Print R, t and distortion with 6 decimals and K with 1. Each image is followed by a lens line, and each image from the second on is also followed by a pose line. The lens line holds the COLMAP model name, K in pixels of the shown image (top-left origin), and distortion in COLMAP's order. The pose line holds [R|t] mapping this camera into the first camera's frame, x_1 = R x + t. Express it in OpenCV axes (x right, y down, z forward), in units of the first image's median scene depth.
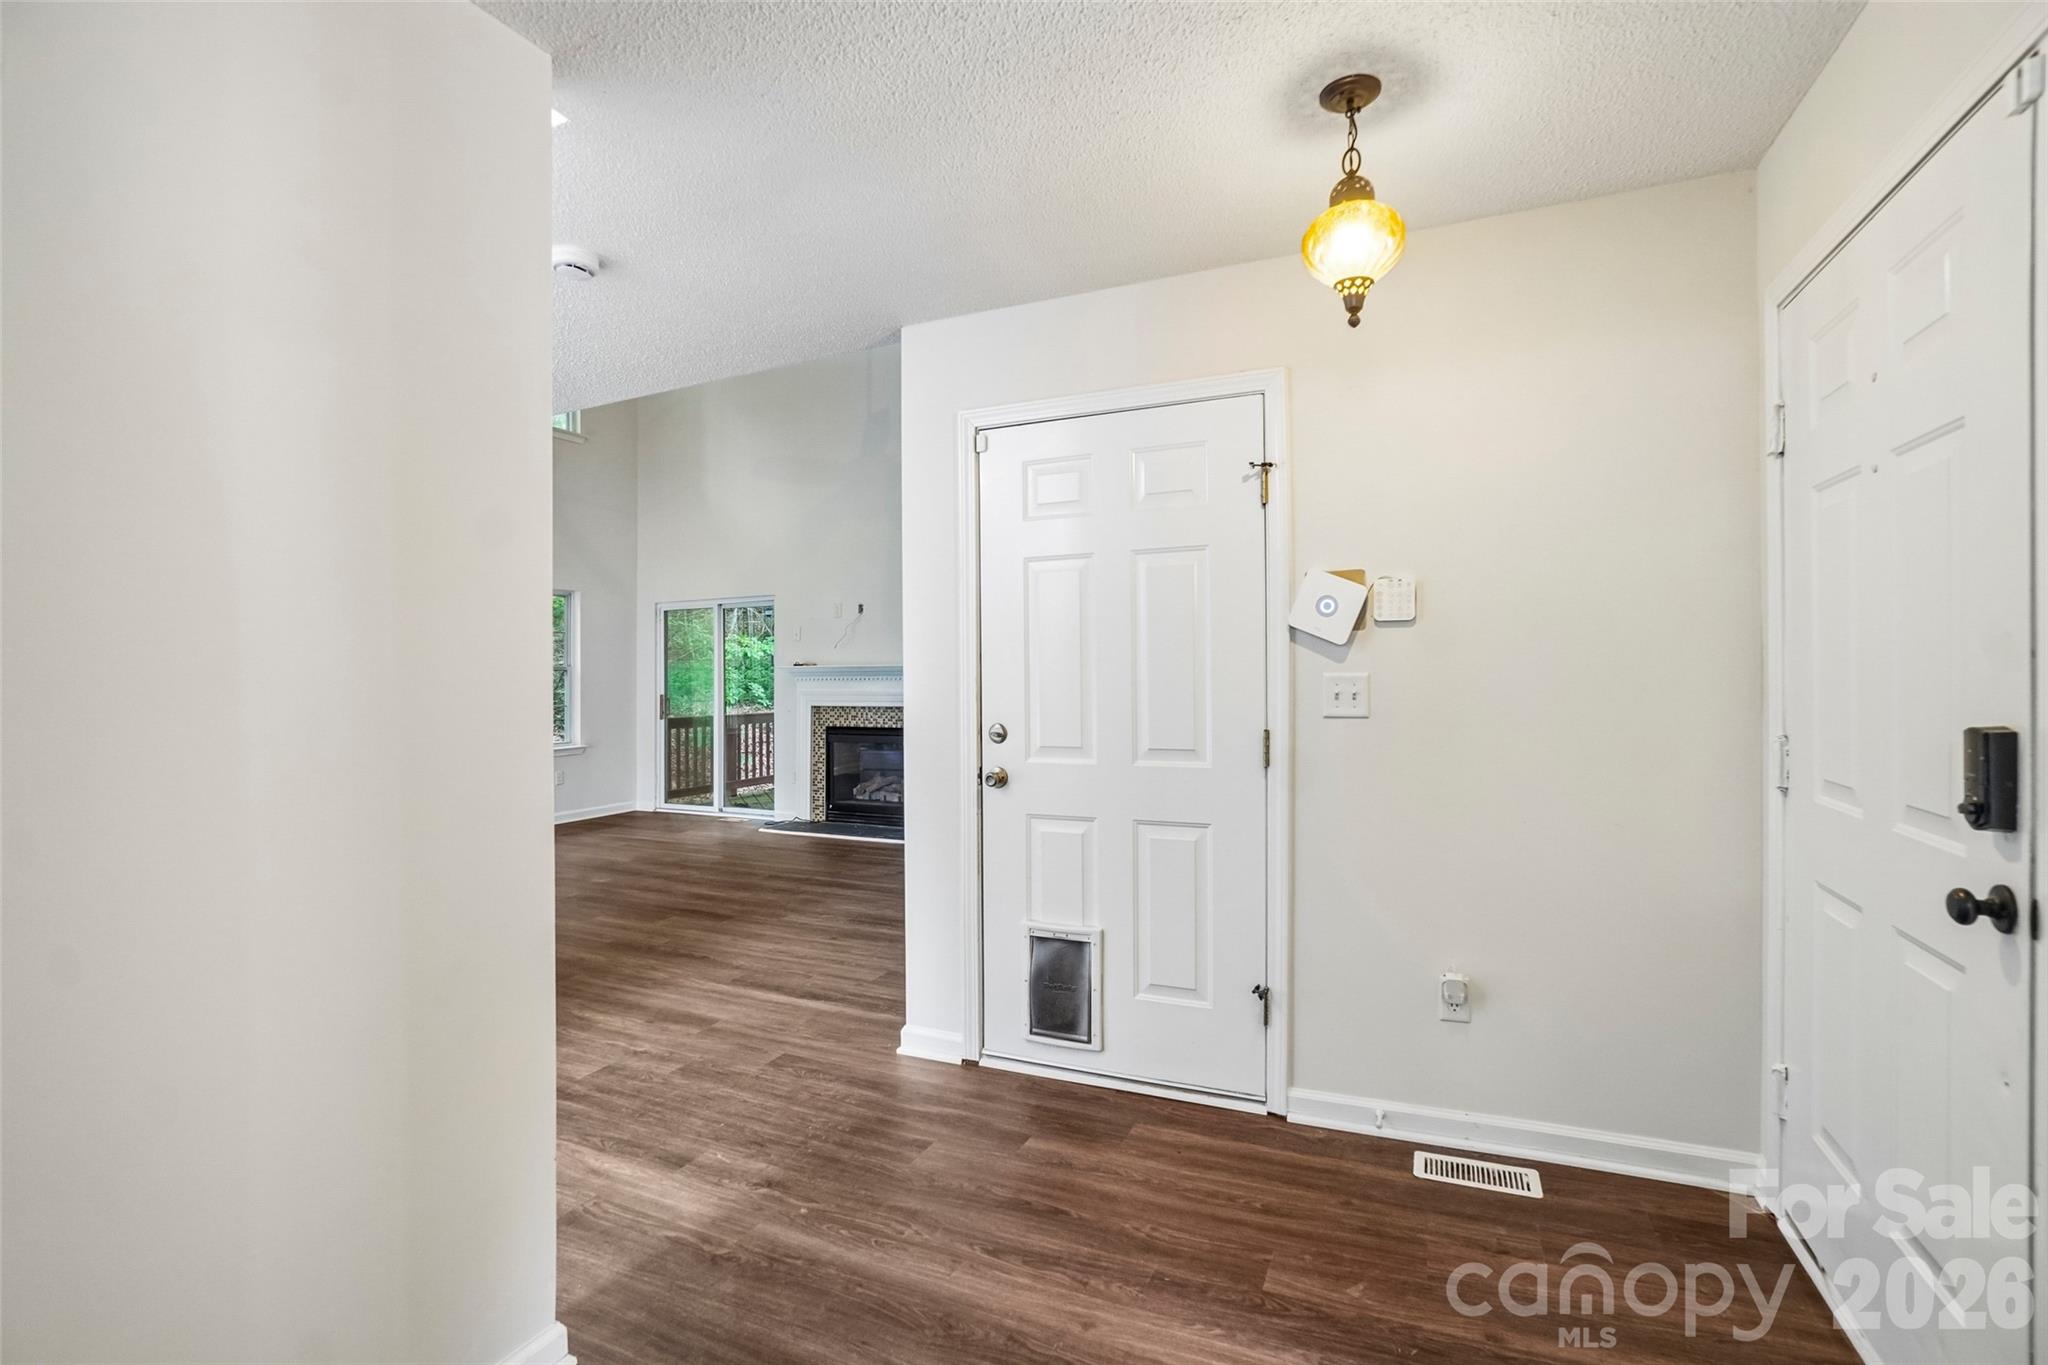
lens RADIAL K [[903.8, 0, 1011.0], [0, 903.8, 677.8], [0, 0, 1]] dist [-0.073504, 0.027972]
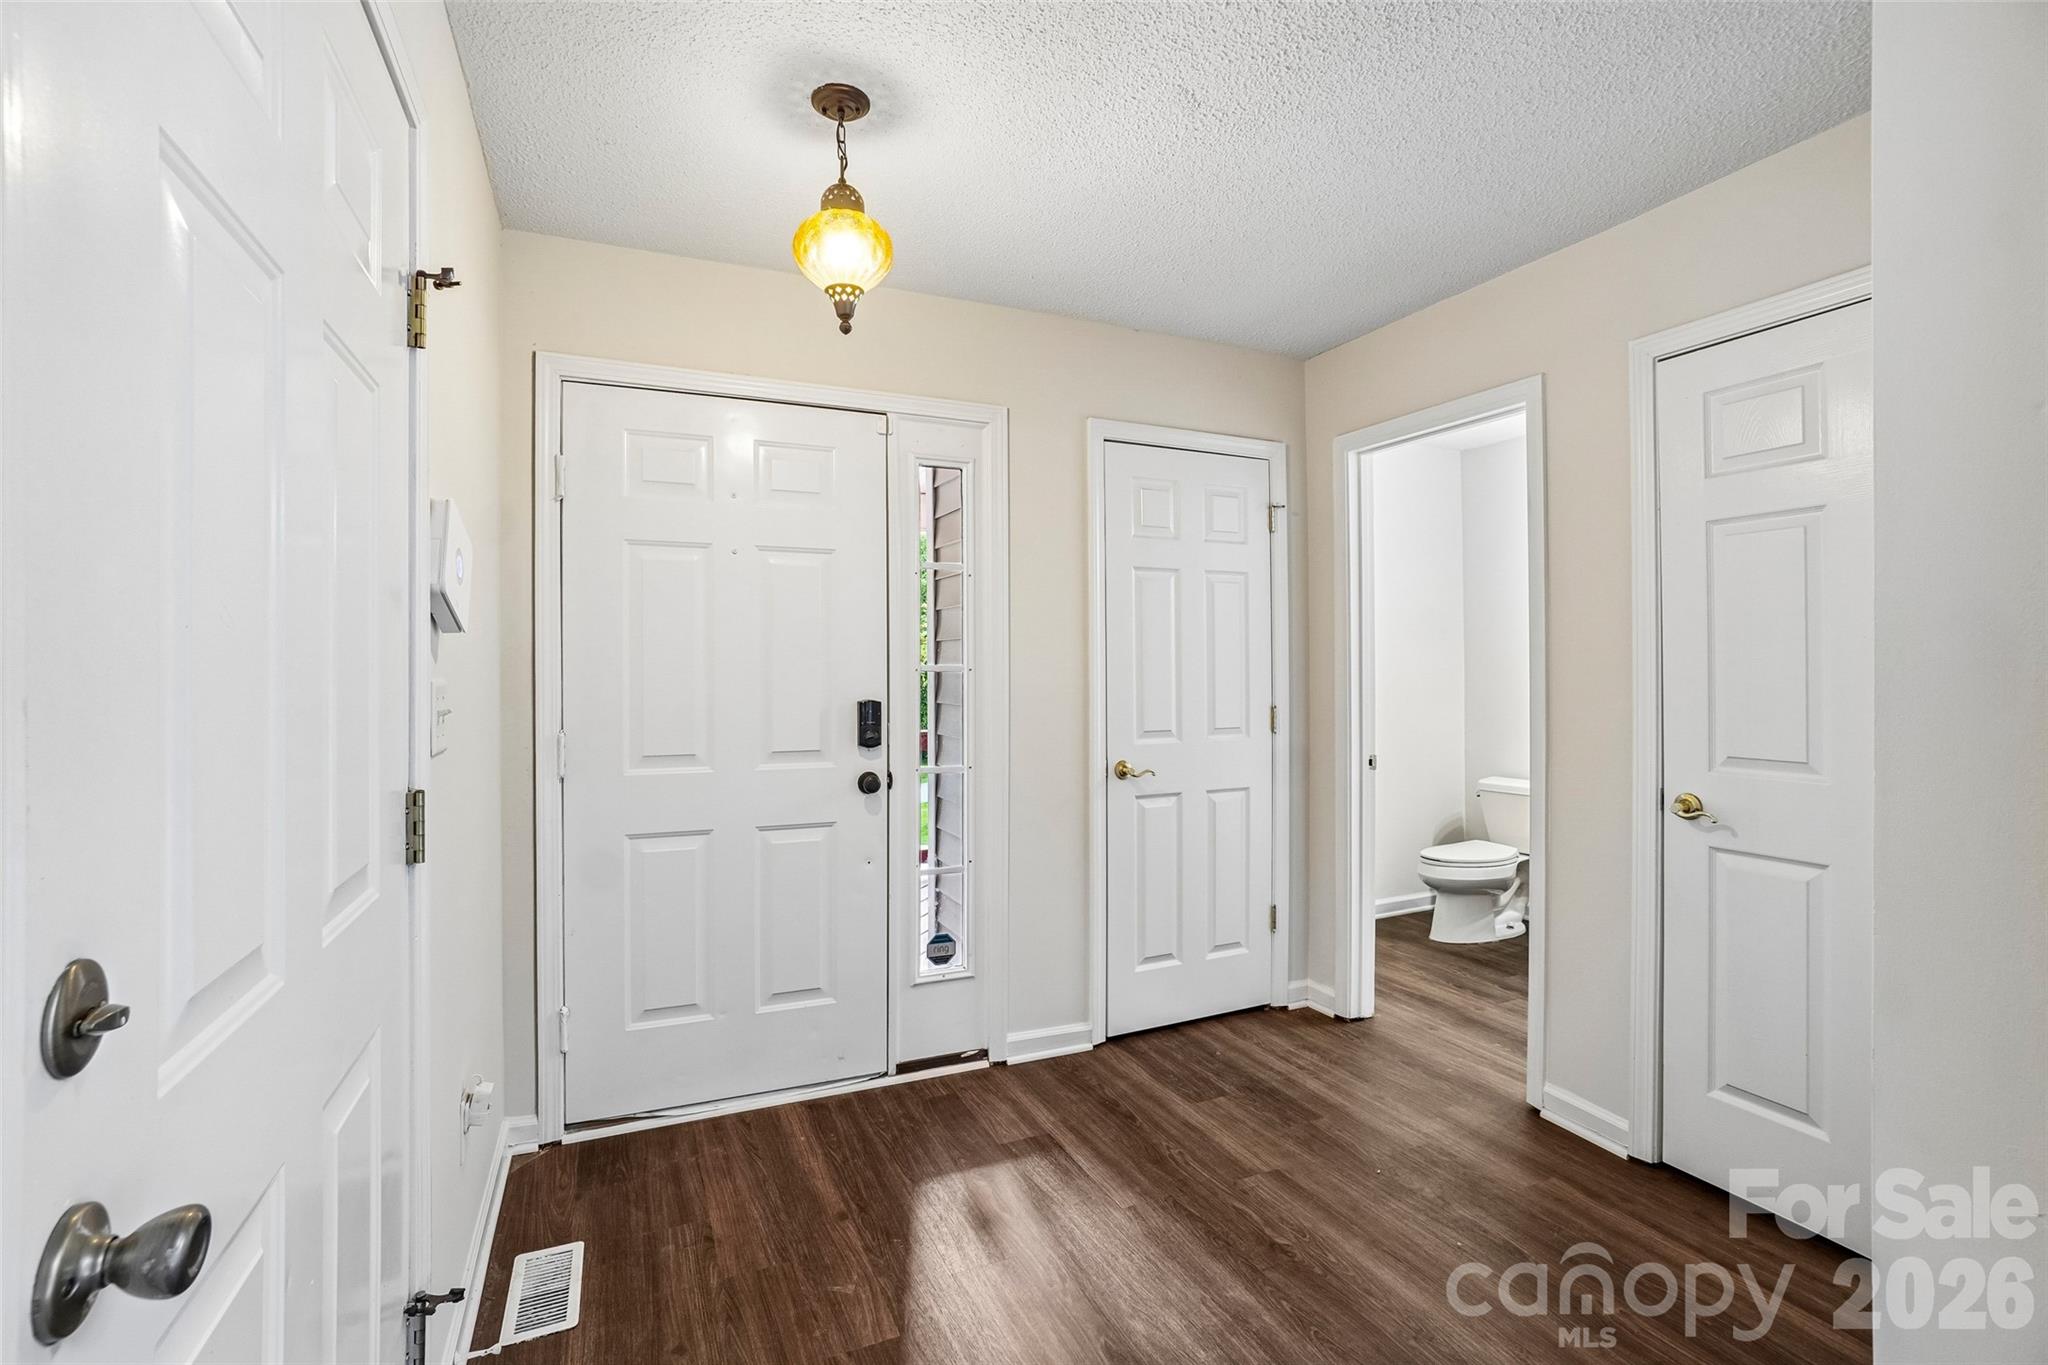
lens RADIAL K [[903.8, 0, 1011.0], [0, 903.8, 677.8], [0, 0, 1]] dist [-0.073504, 0.027972]
pose [[-0.738404, 0.007131, 0.674321, -0.104977], [0.013430, 0.999901, 0.004132, -0.000948], [-0.674225, 0.012107, -0.738427, 0.367573]]
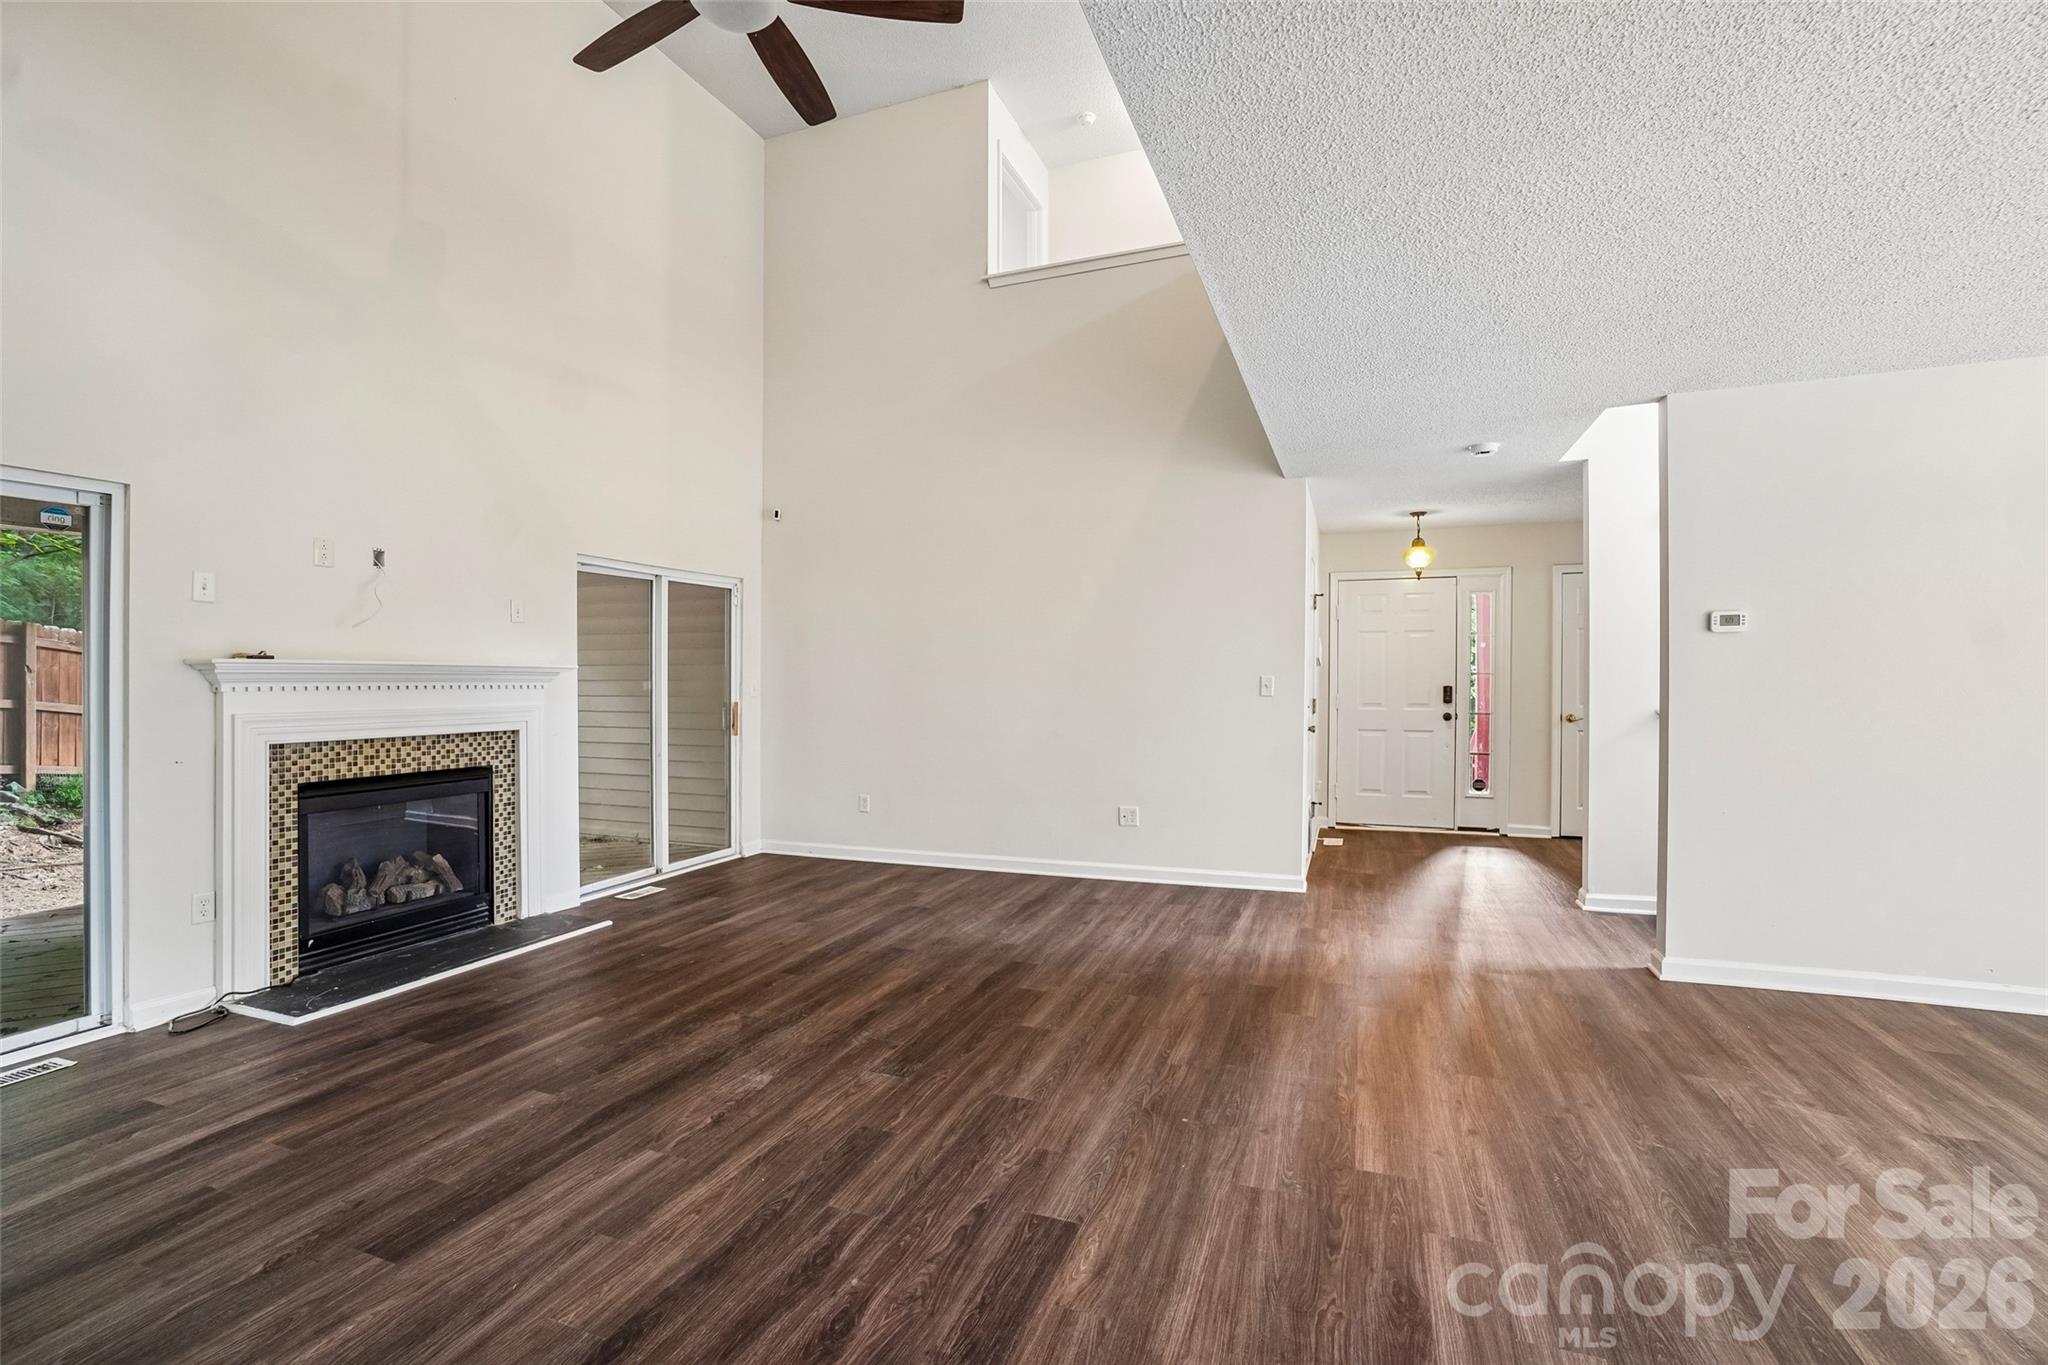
lens RADIAL K [[903.8, 0, 1011.0], [0, 903.8, 677.8], [0, 0, 1]] dist [-0.073504, 0.027972]
pose [[-0.056013, 0.006678, 0.998408, -0.716732], [0.008413, 0.999945, -0.006216, 0.002006], [-0.998395, 0.008051, -0.056066, 0.647333]]
